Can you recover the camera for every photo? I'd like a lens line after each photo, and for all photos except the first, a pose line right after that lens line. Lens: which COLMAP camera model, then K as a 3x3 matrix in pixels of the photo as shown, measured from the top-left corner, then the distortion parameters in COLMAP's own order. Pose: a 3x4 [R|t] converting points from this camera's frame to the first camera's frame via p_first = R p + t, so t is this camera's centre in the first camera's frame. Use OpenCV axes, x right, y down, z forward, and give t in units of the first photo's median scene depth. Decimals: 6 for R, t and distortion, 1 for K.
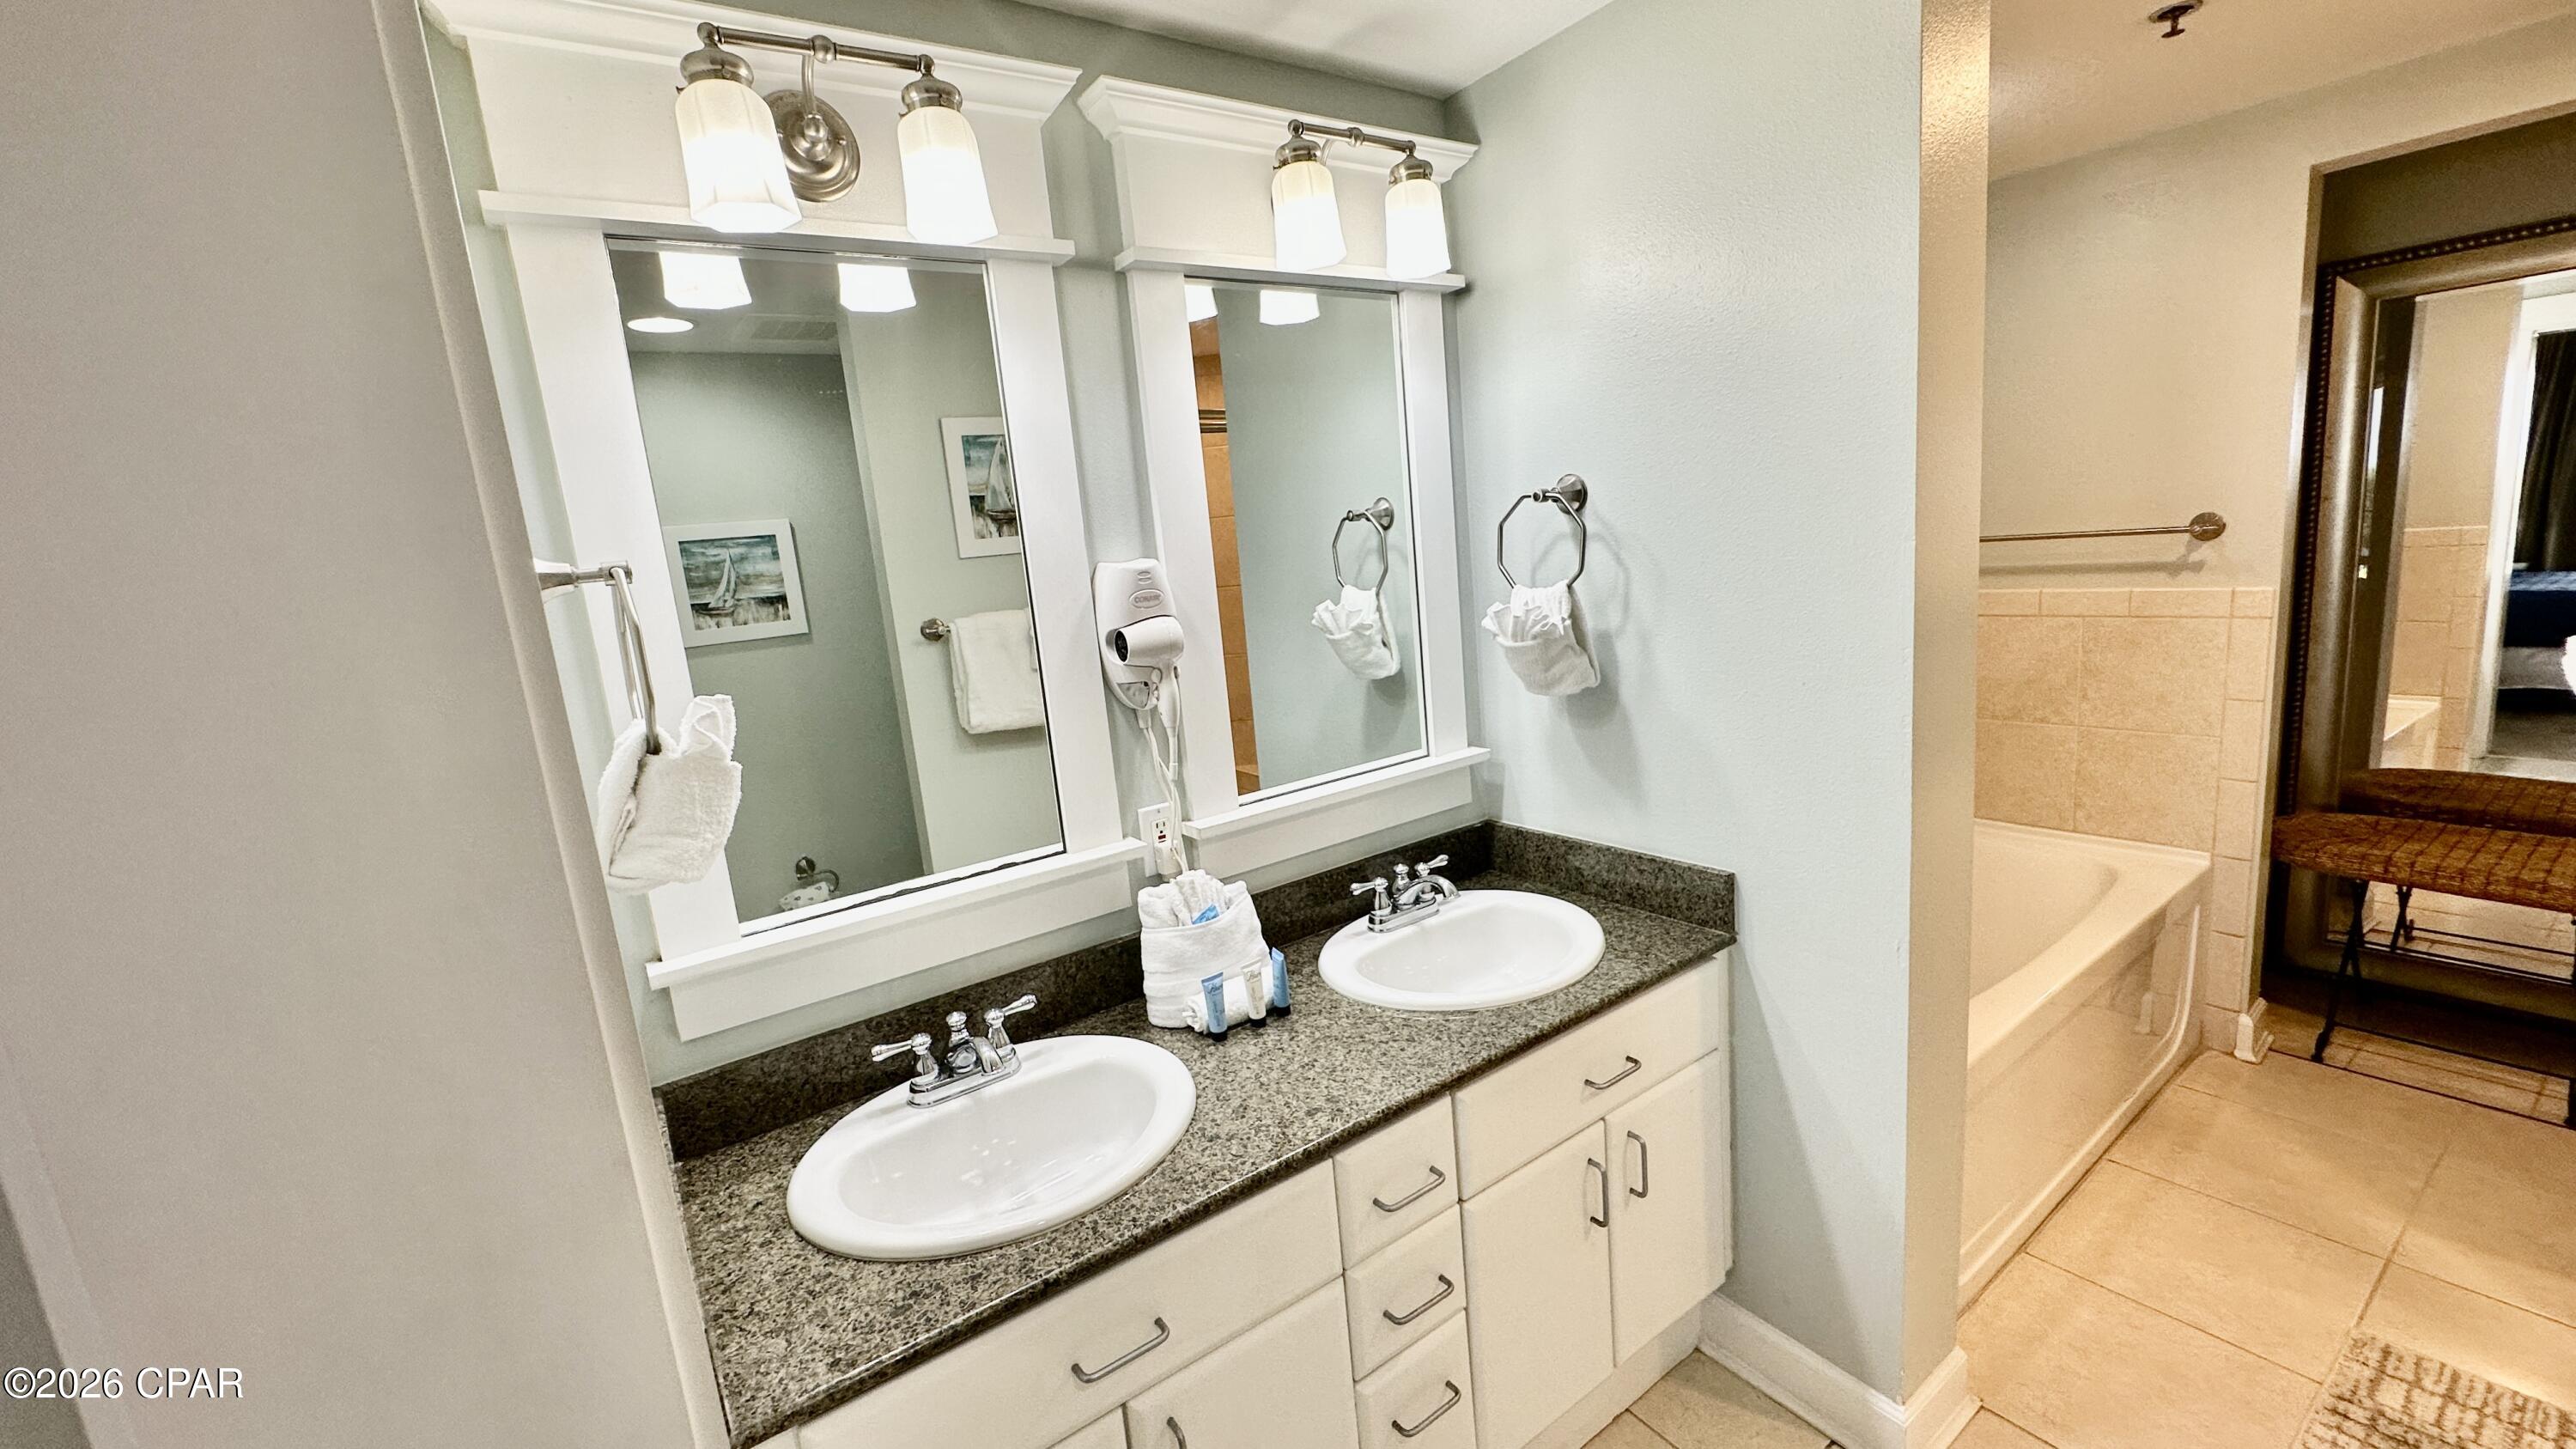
lens RADIAL K [[992.4, 0, 1255.1], [0, 992.4, 718.4], [0, 0, 1]] dist [-0.001112, -0.000051]
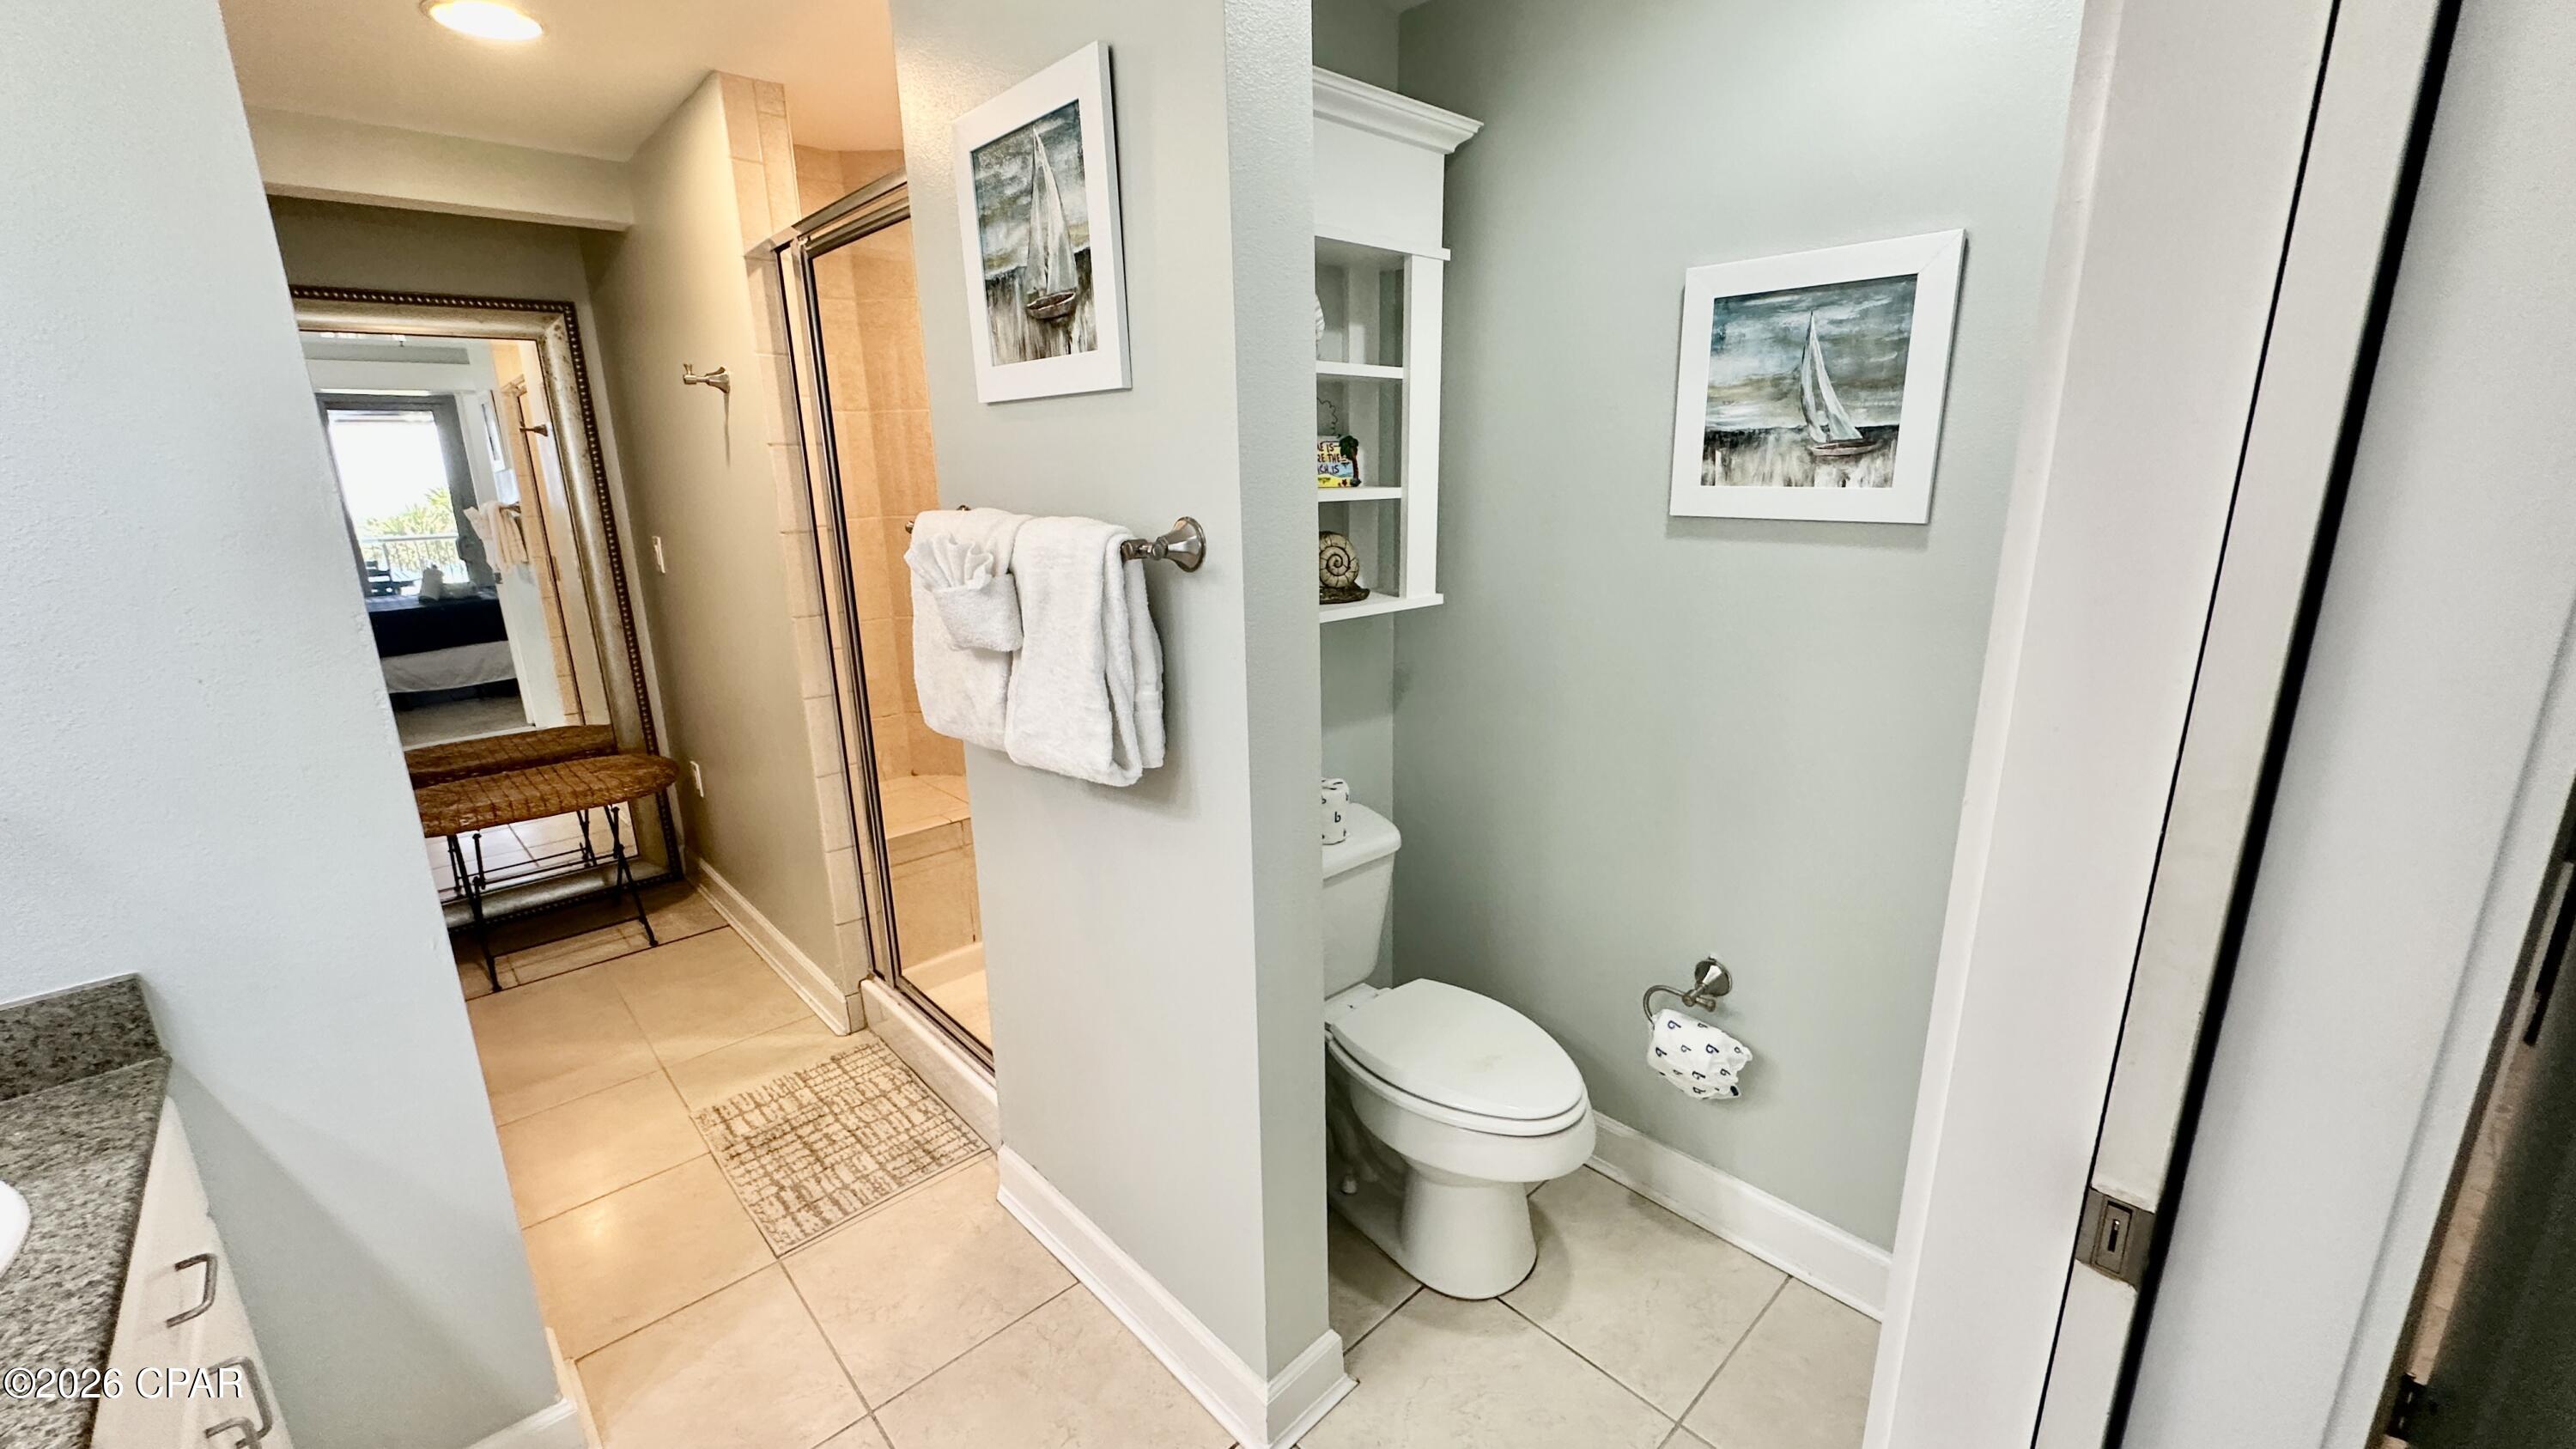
lens RADIAL K [[1038.1, 0, 1288.0], [0, 1038.1, 724.5], [0, 0, 1]] dist [-0.003578, -0.000289]
pose [[-0.146368, -0.150129, 0.977772, -0.298779], [0.197223, 0.964145, 0.177560, 0.020004], [-0.969371, 0.218828, -0.111511, 0.259472]]
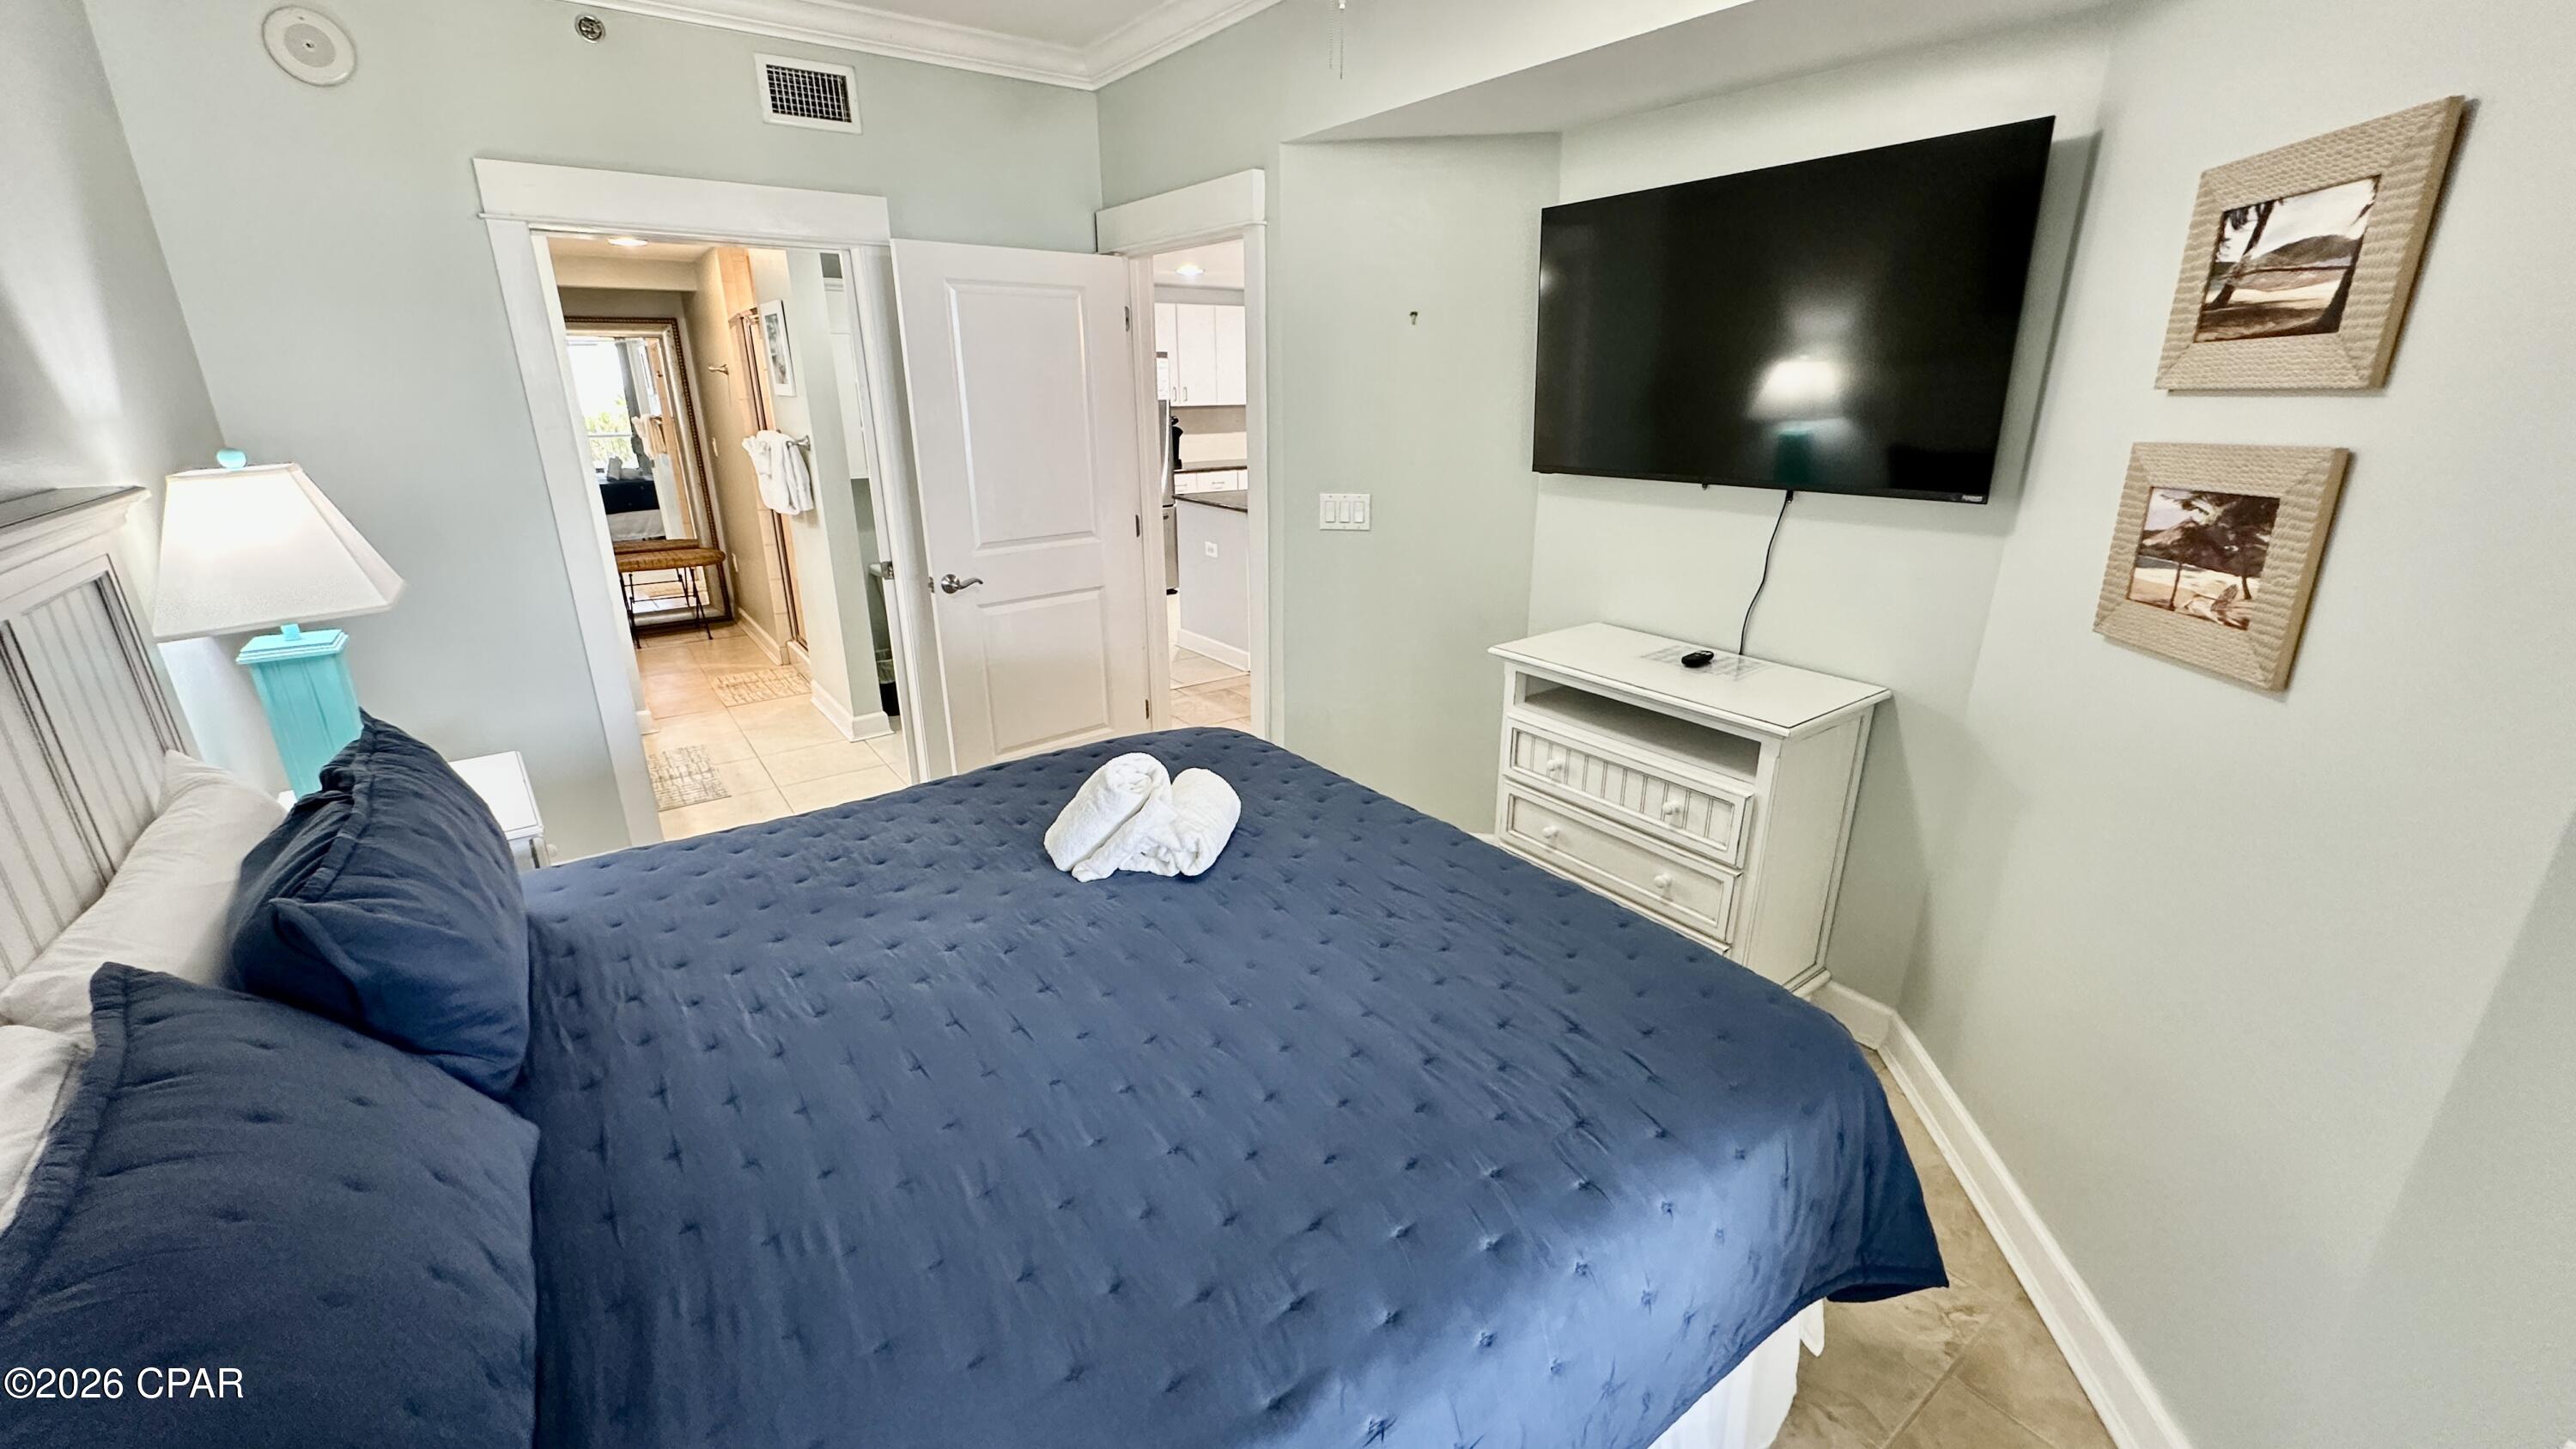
lens RADIAL K [[1038.1, 0, 1288.0], [0, 1038.1, 724.5], [0, 0, 1]] dist [-0.003578, -0.000289]
pose [[-0.024880, -0.228170, 0.973303, -2.216631], [0.171466, 0.958203, 0.229013, 0.294161], [-0.984876, 0.172587, 0.015283, -0.857309]]
